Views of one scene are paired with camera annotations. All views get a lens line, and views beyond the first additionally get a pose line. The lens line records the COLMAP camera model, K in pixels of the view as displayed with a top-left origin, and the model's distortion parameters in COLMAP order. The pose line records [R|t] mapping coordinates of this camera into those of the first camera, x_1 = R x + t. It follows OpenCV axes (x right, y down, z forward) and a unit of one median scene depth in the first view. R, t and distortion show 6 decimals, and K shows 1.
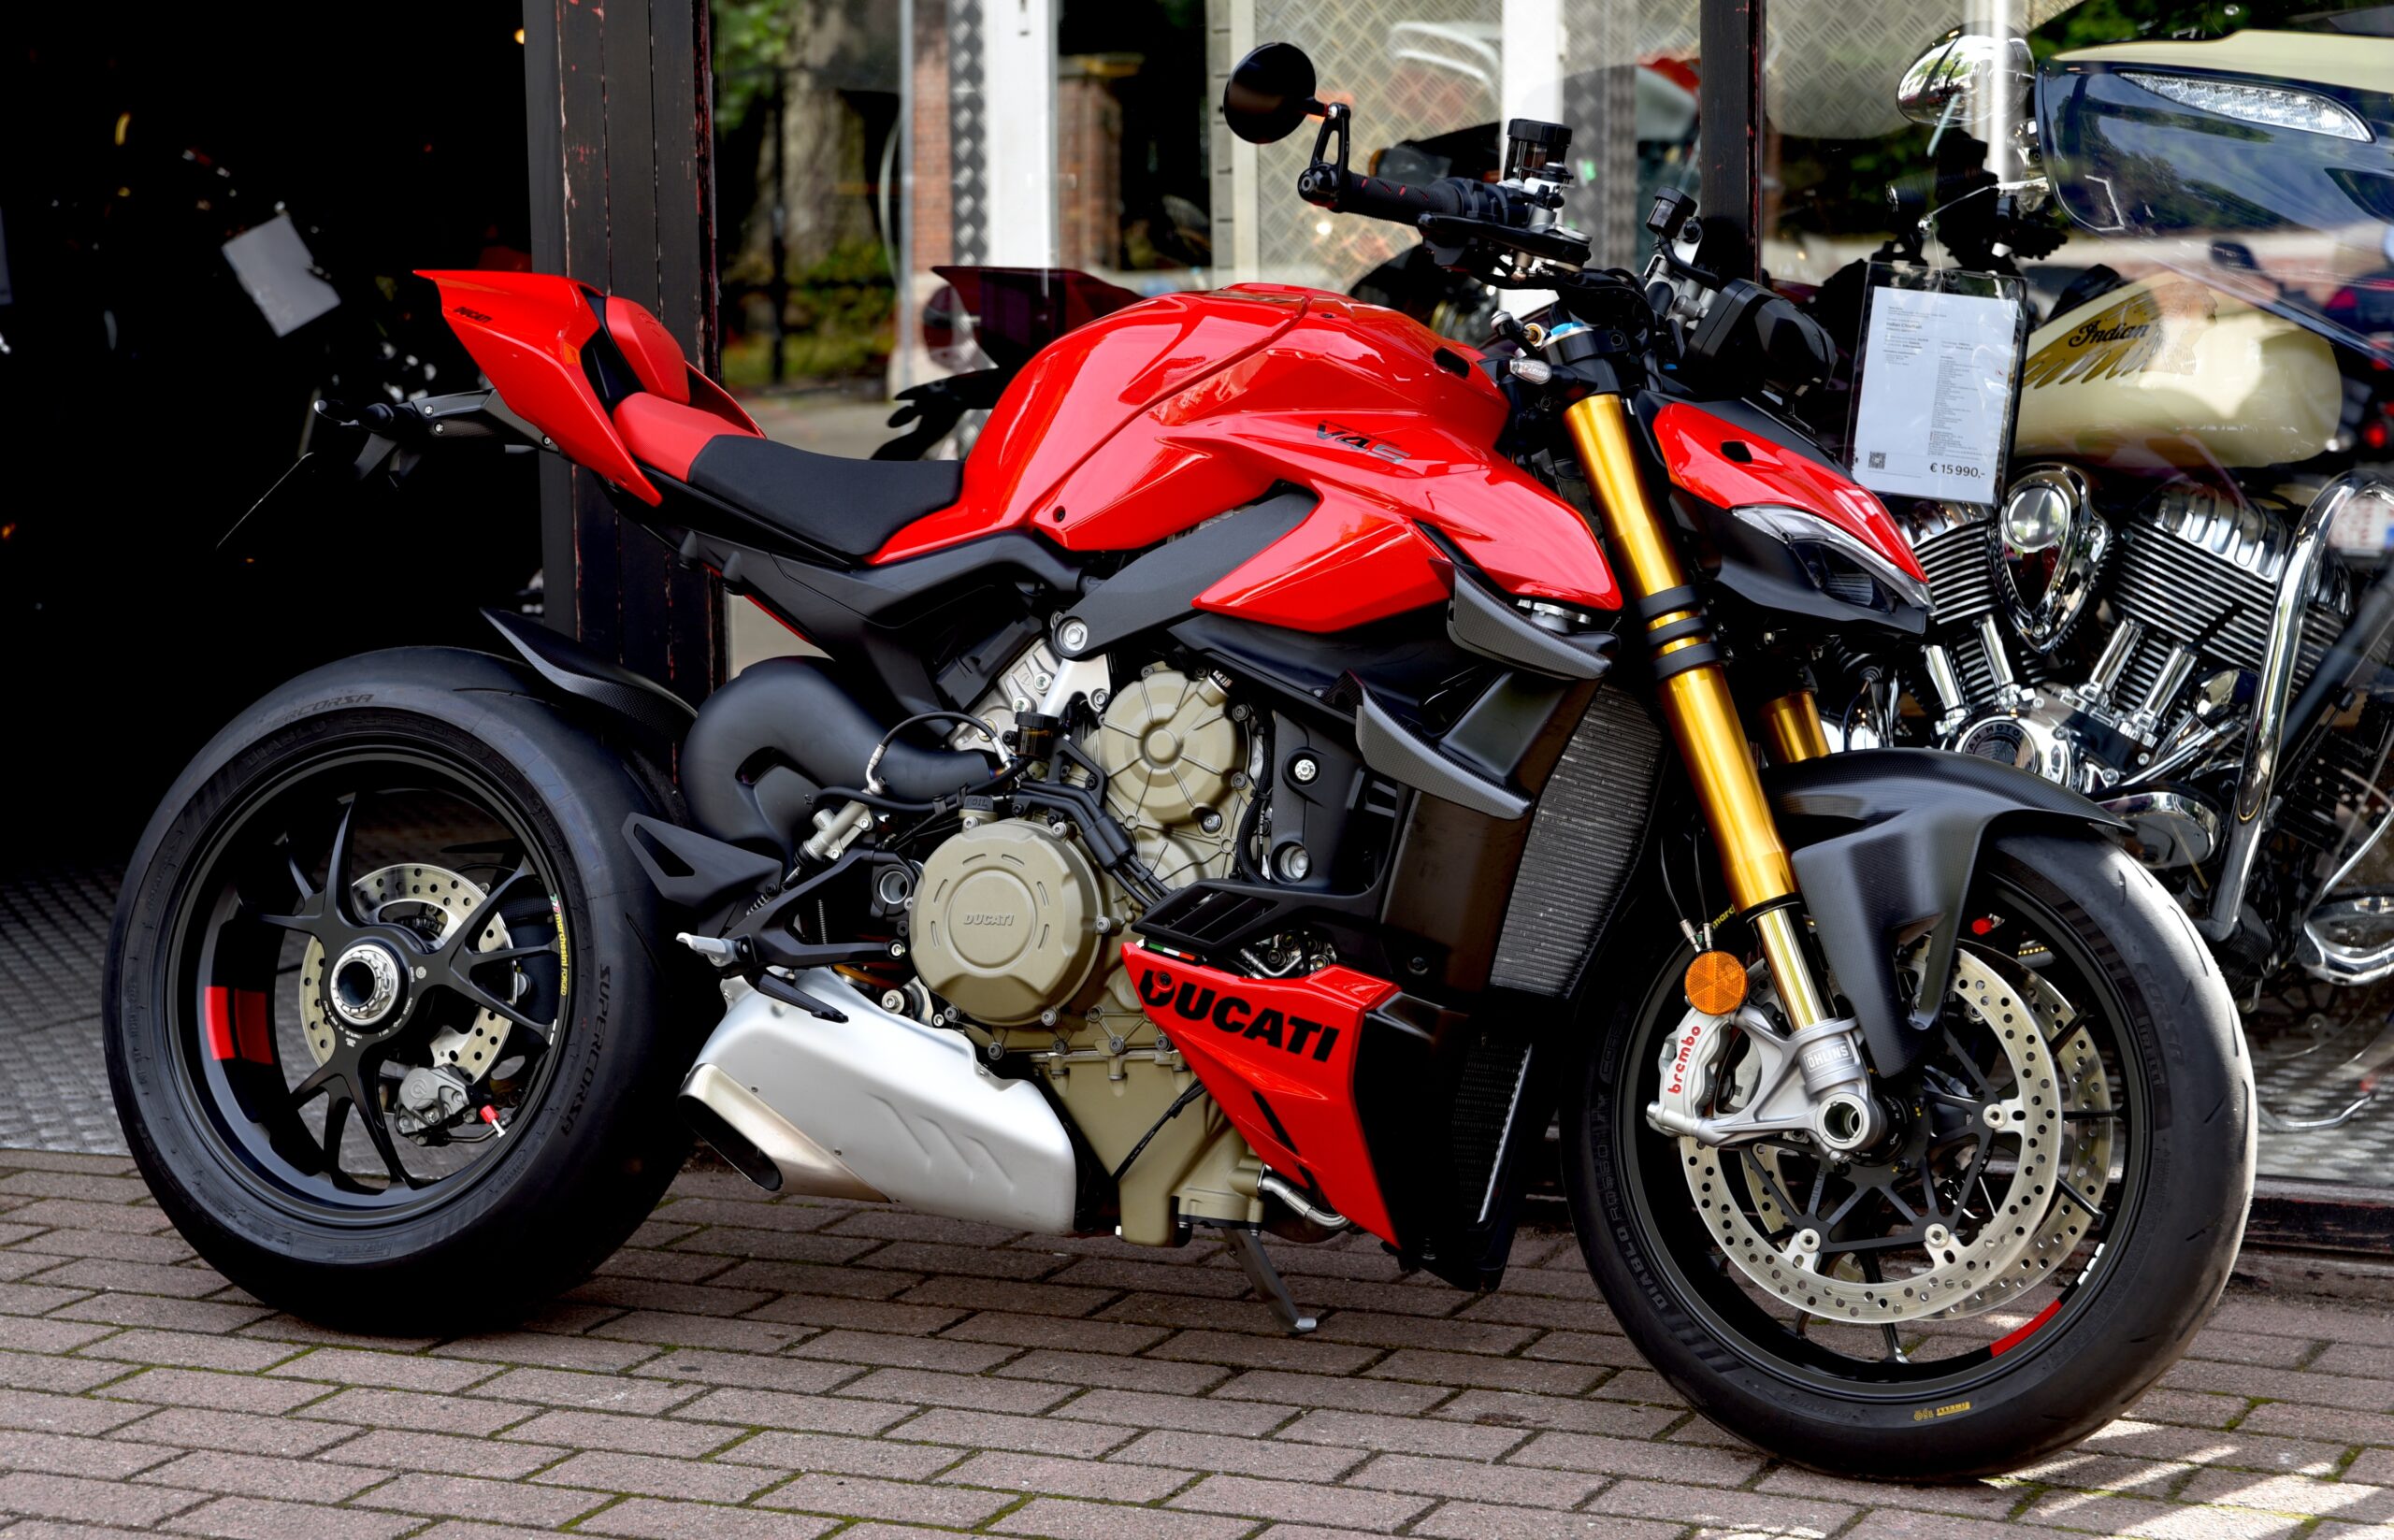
lens RADIAL K [[4834.0, 0, 1197.0], [0, 4834.0, 770.0], [0, 0, 1]] dist [0.196326, 0.223890]
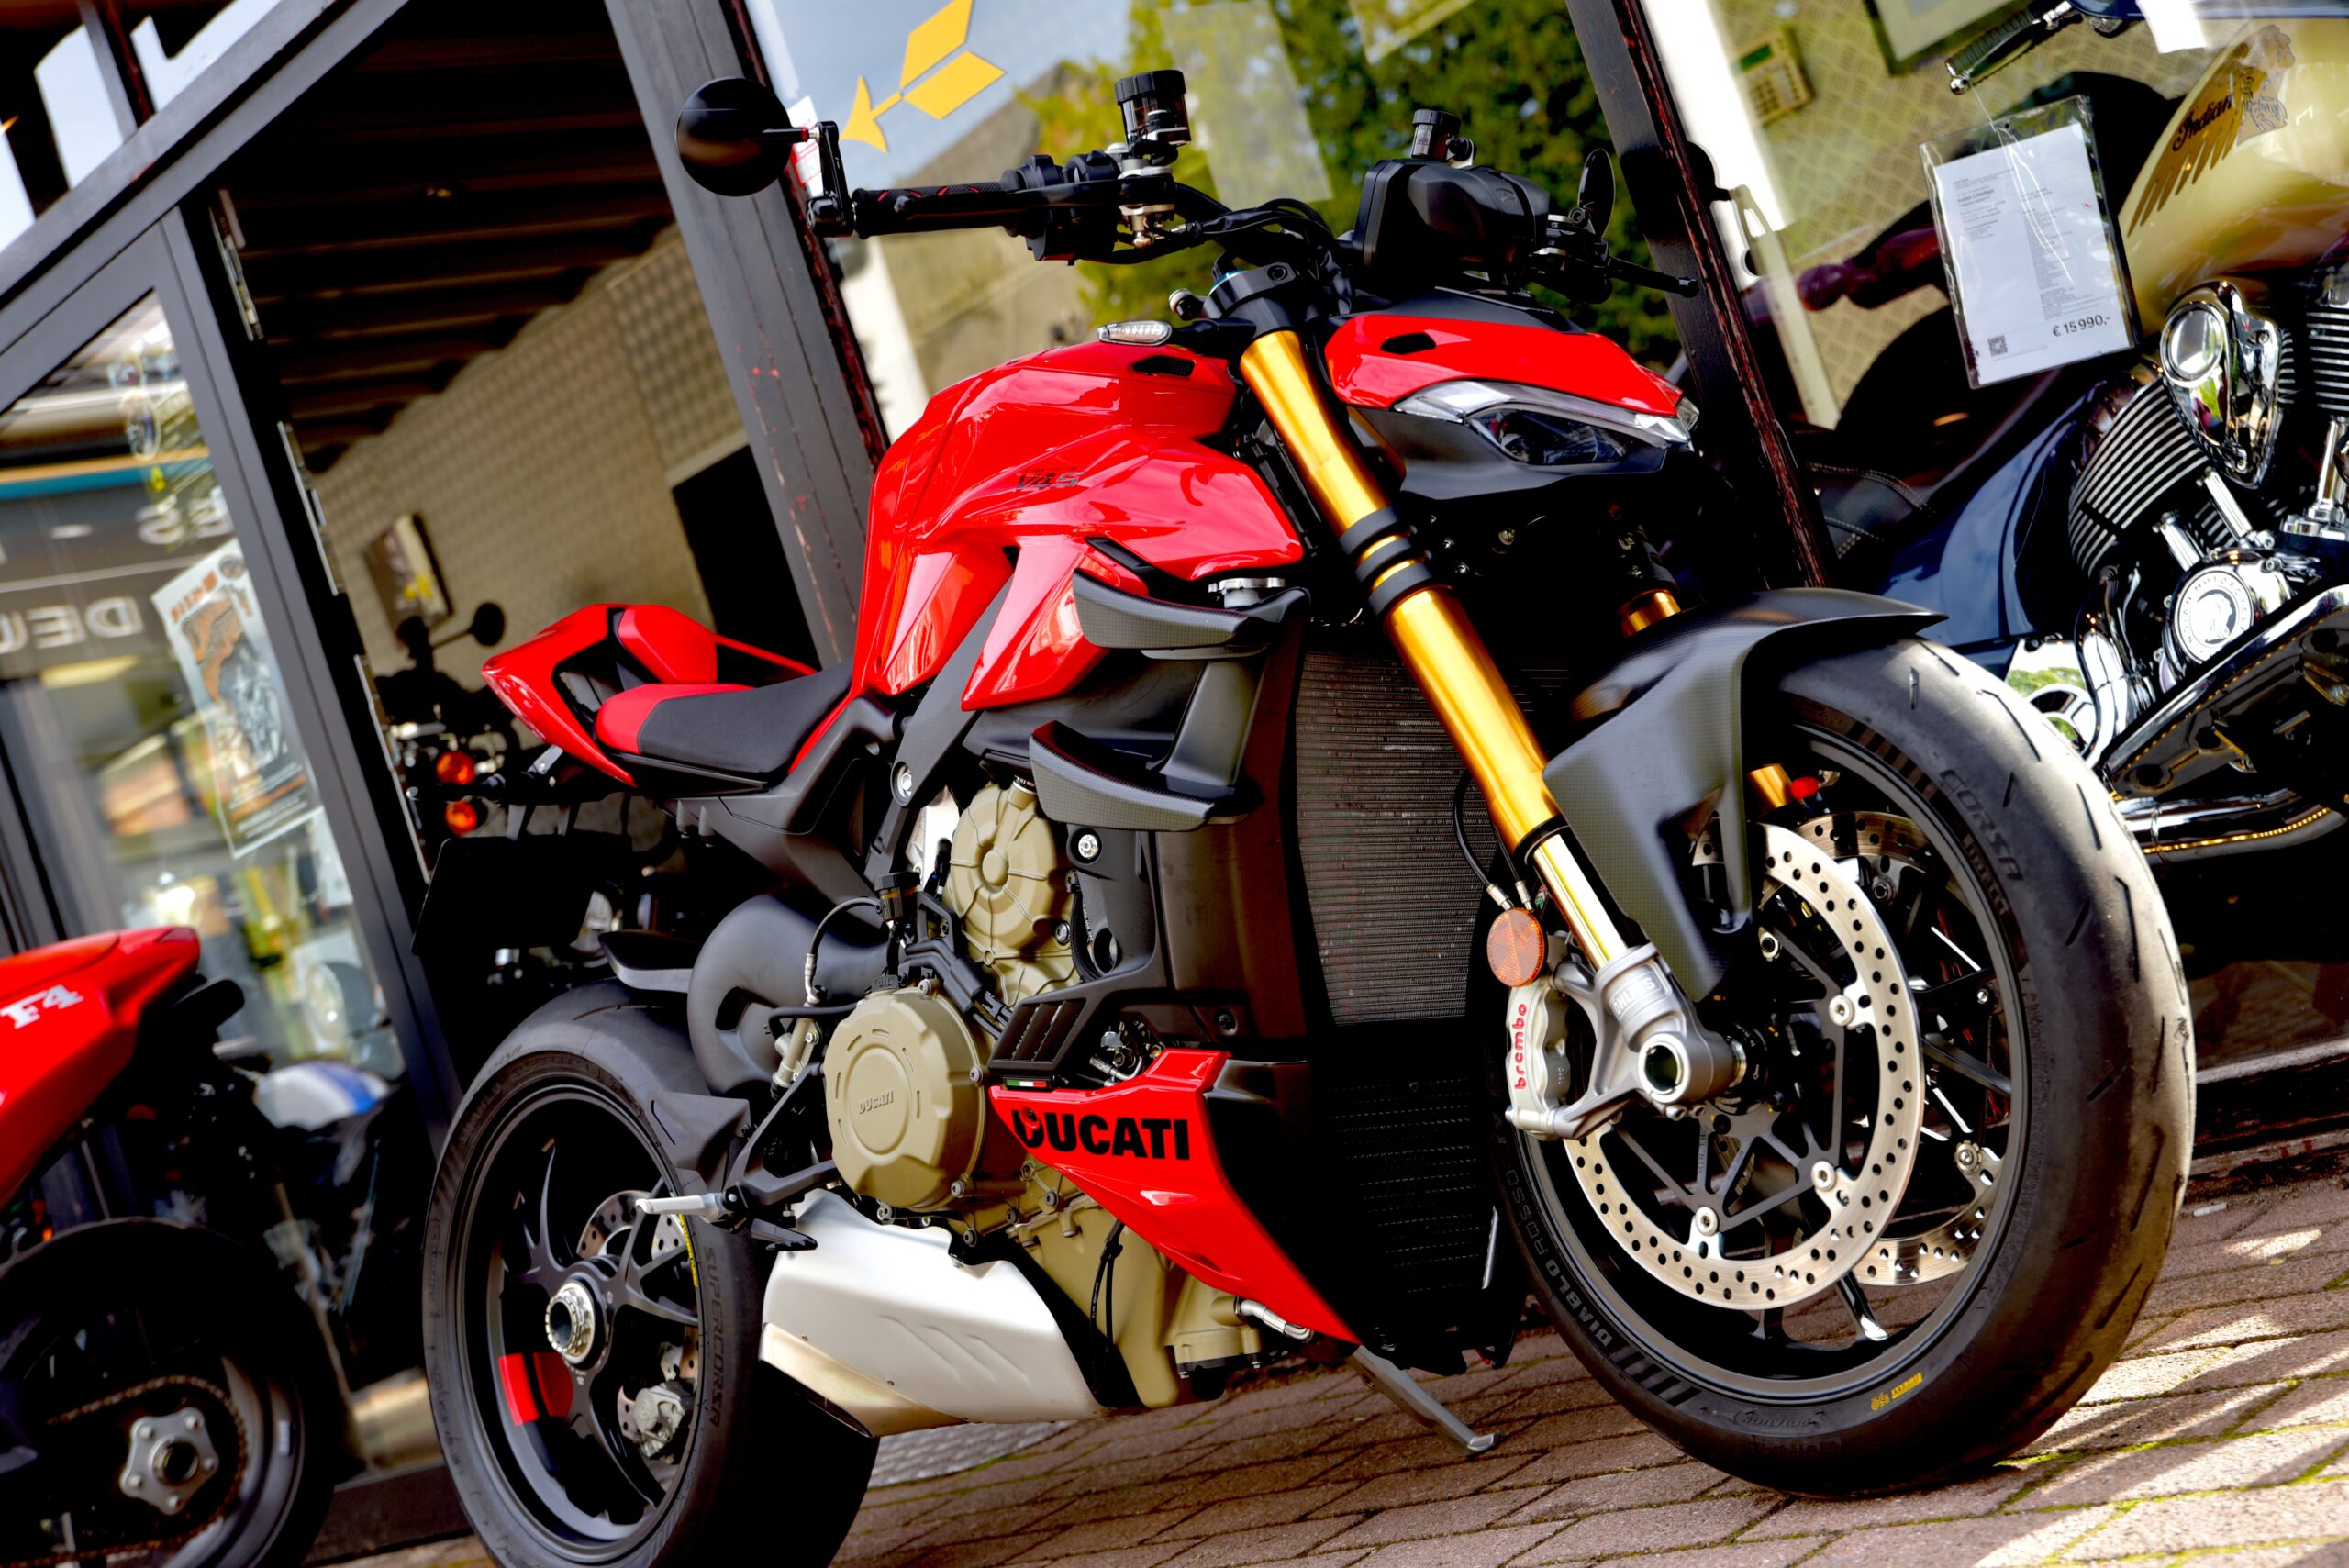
lens RADIAL K [[3572.9, 0, 1174.5], [0, 3572.9, 784.0], [0, 0, 1]] dist [0.086731, 0.036112]
pose [[0.876199, -0.296128, -0.380241, 0.283189], [0.257441, 0.954554, -0.150168, 0.089829], [0.407430, 0.033687, 0.912615, 0.398106]]
